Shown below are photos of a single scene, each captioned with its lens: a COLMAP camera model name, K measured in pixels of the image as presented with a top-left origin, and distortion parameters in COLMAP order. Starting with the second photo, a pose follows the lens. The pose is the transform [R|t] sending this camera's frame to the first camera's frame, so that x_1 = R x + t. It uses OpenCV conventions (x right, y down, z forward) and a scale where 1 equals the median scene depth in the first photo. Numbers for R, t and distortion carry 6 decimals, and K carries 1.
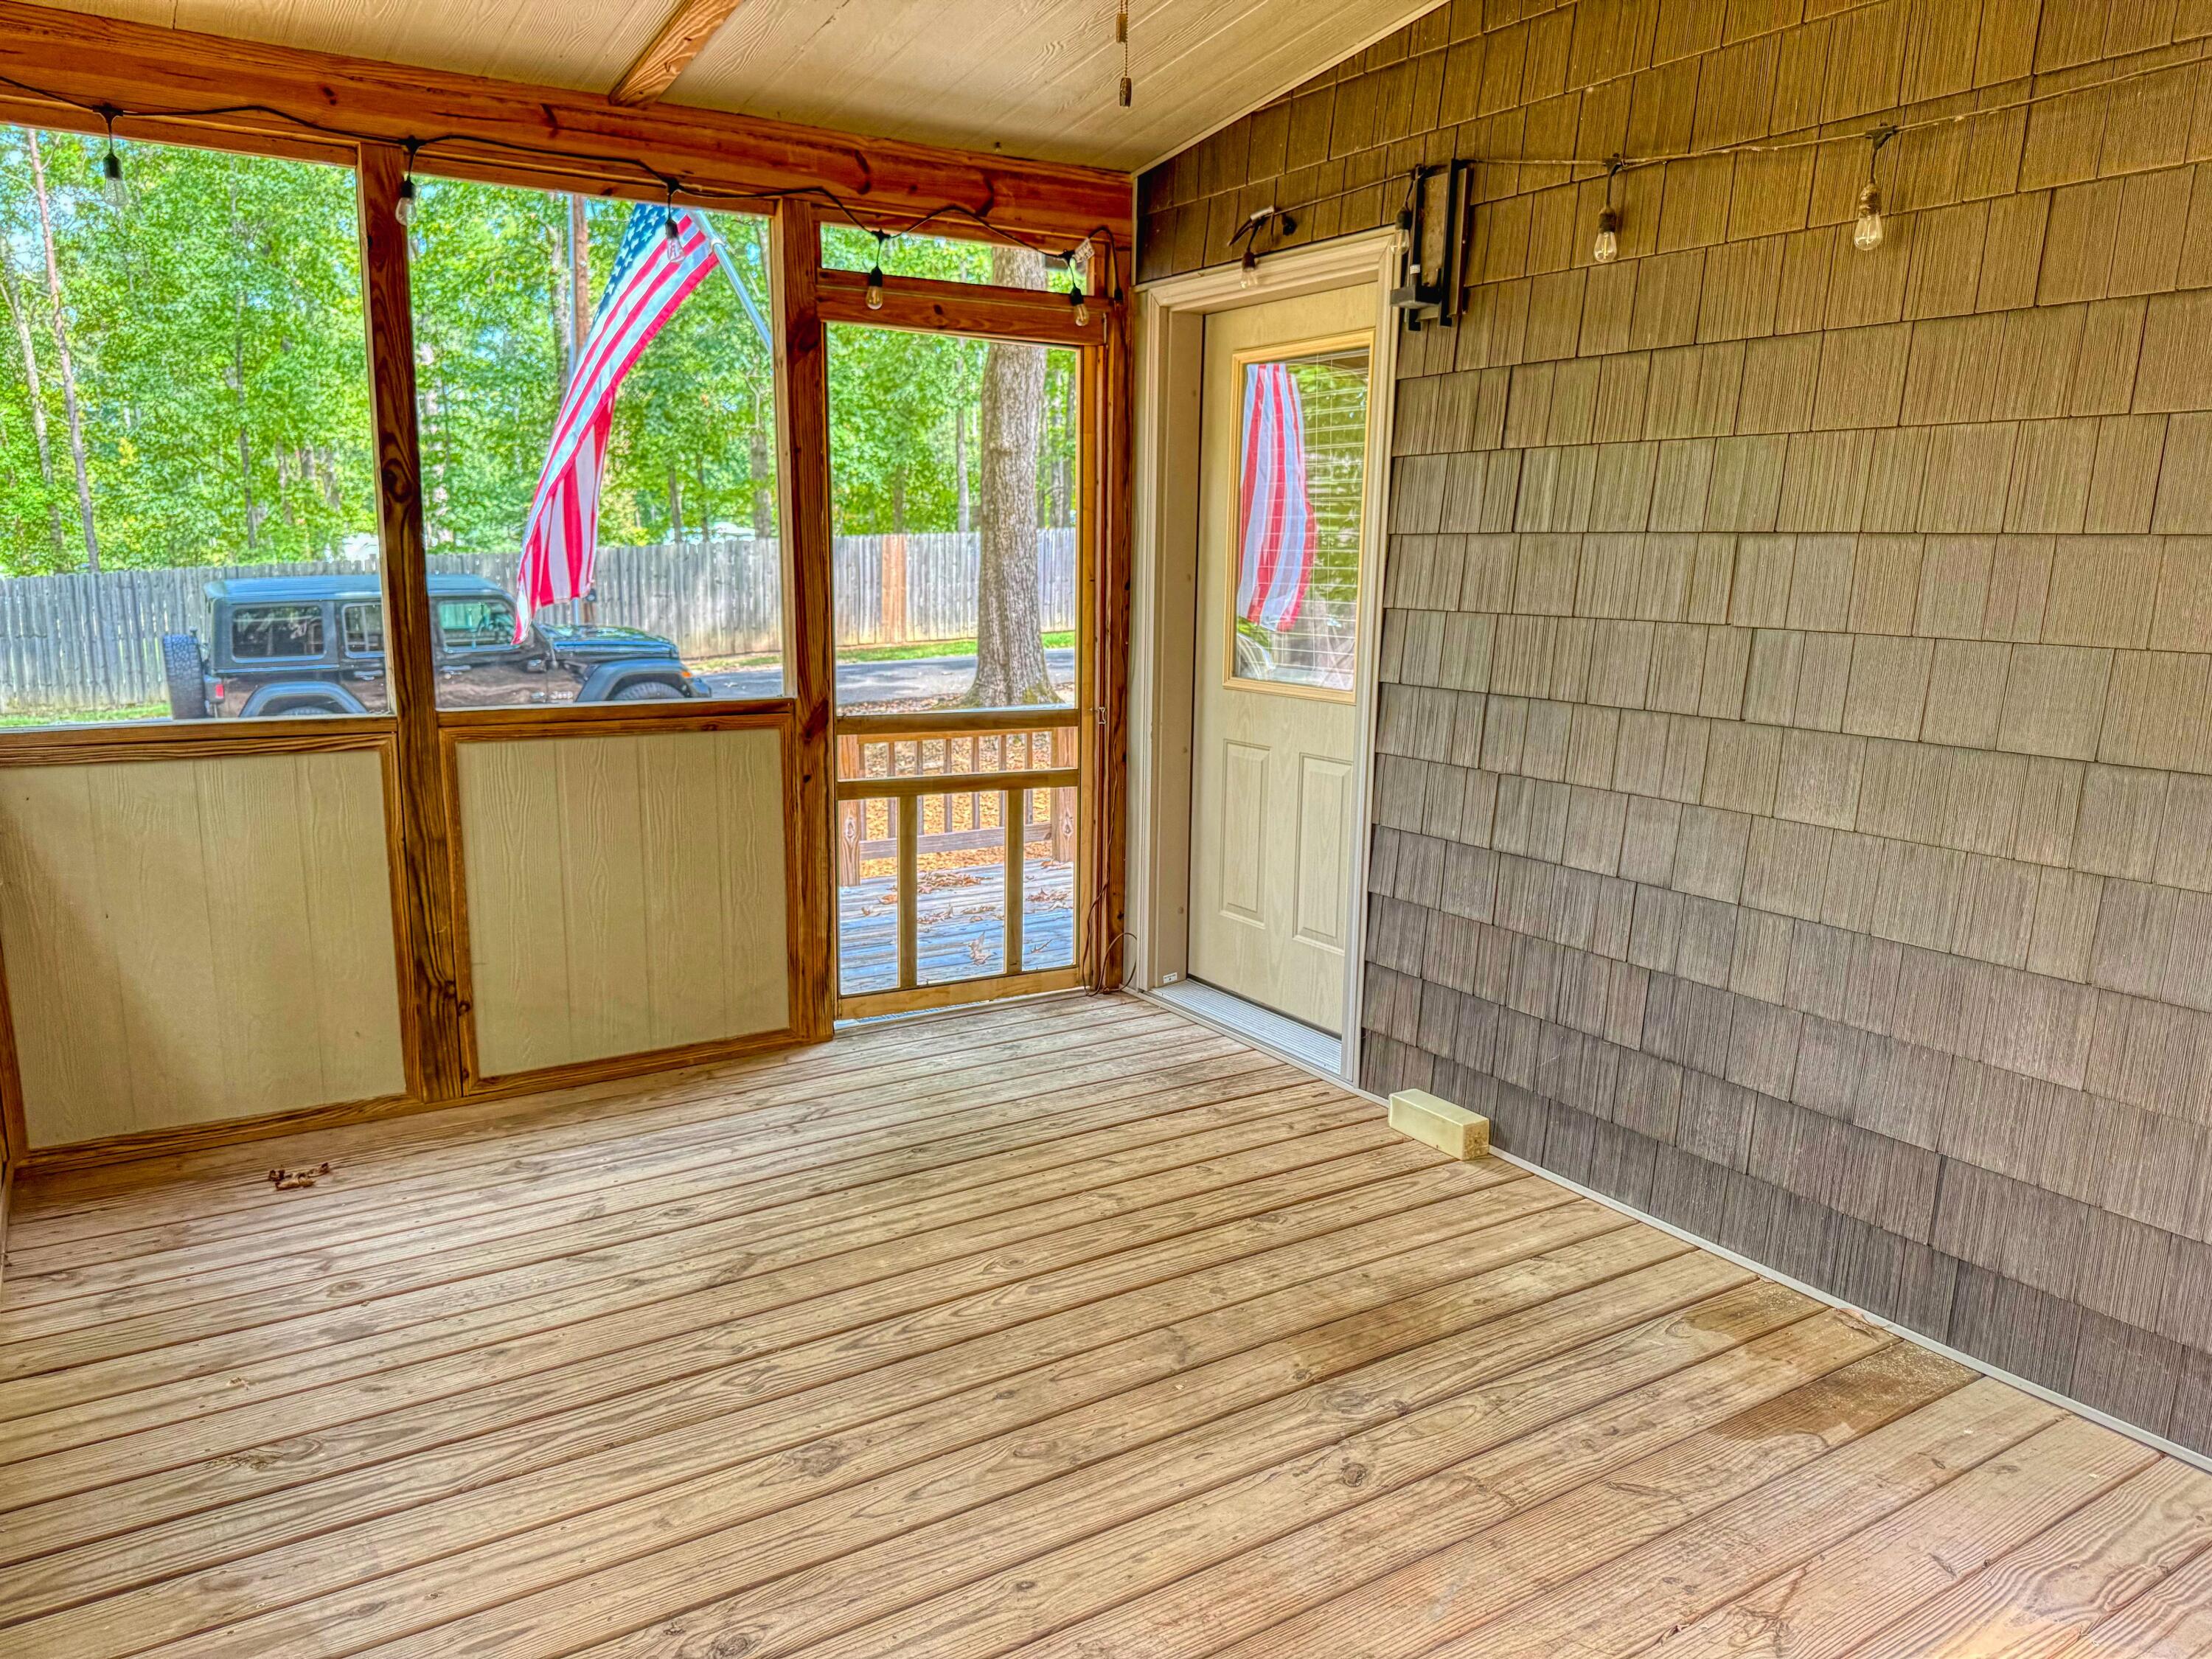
lens RADIAL K [[1568.4, 0, 1105.8], [0, 1568.4, 829.5], [0, 0, 1]] dist [0.067714, -0.086304]
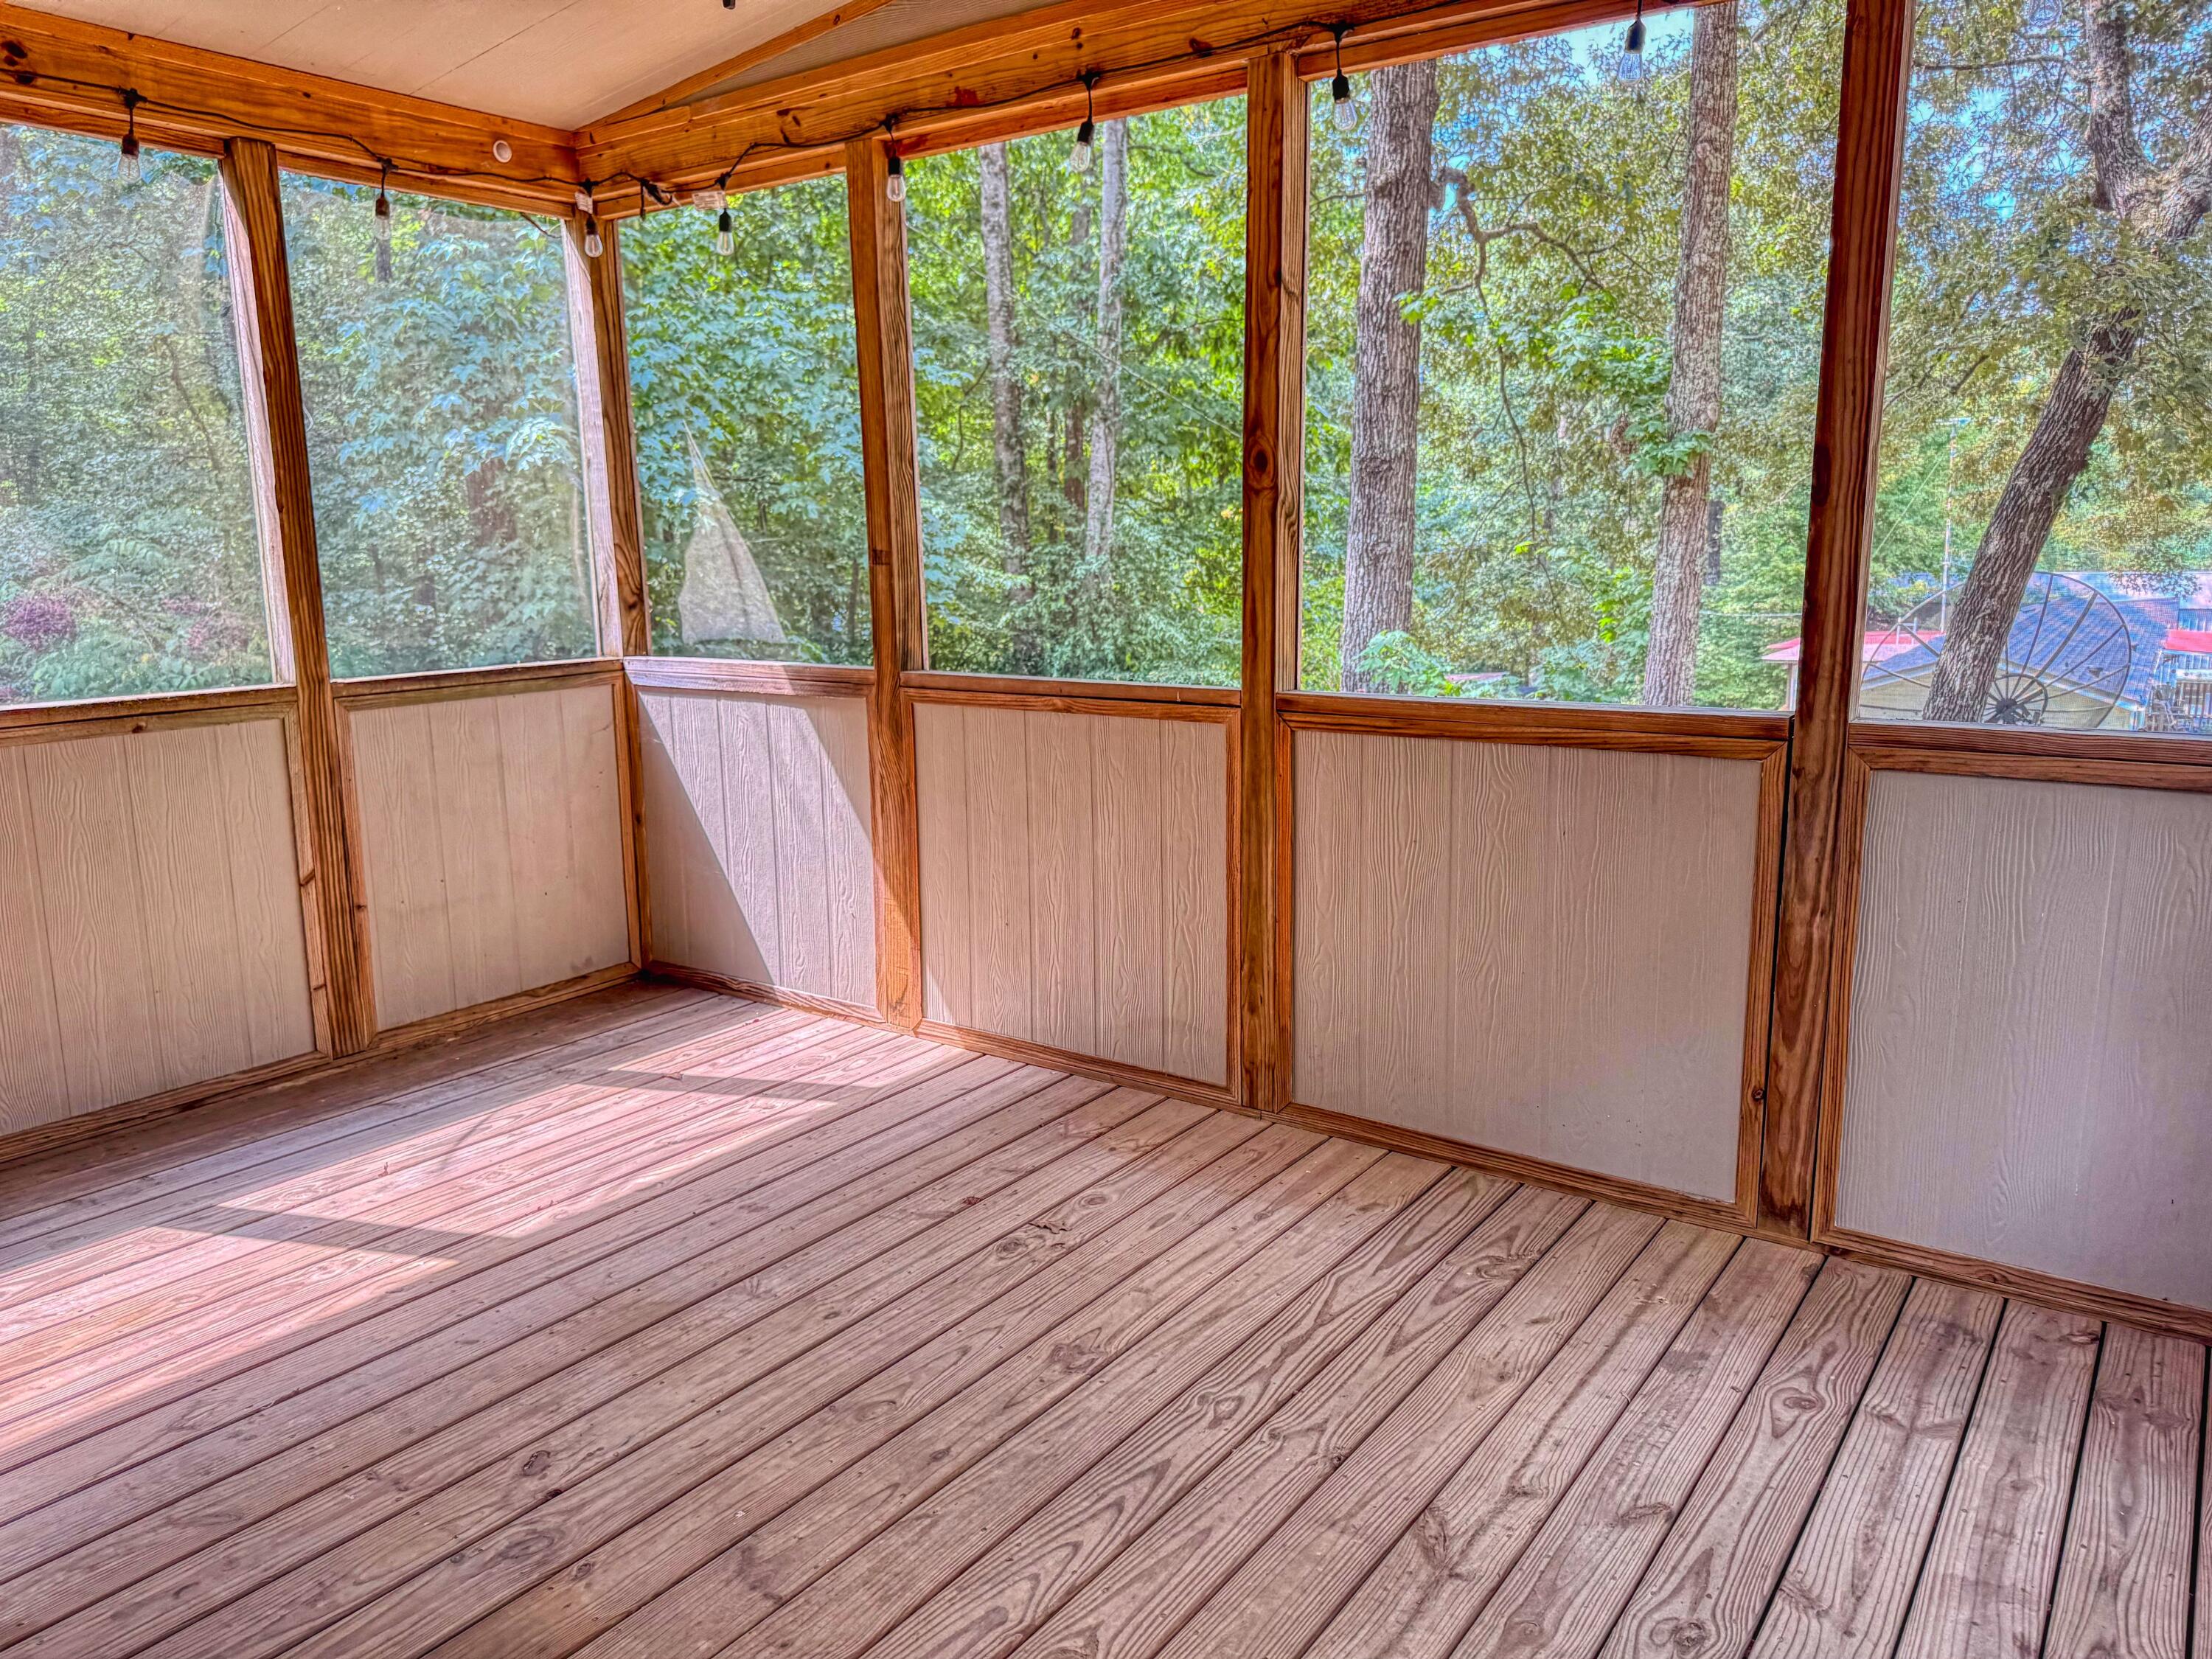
lens RADIAL K [[1568.4, 0, 1106.0], [0, 1568.4, 830.4], [0, 0, 1]] dist [0.067714, -0.086304]
pose [[-0.927596, 0.073052, -0.366373, 0.145931], [-0.063332, 0.935751, 0.346928, -0.275724], [0.368177, 0.345012, -0.863373, 1.650056]]
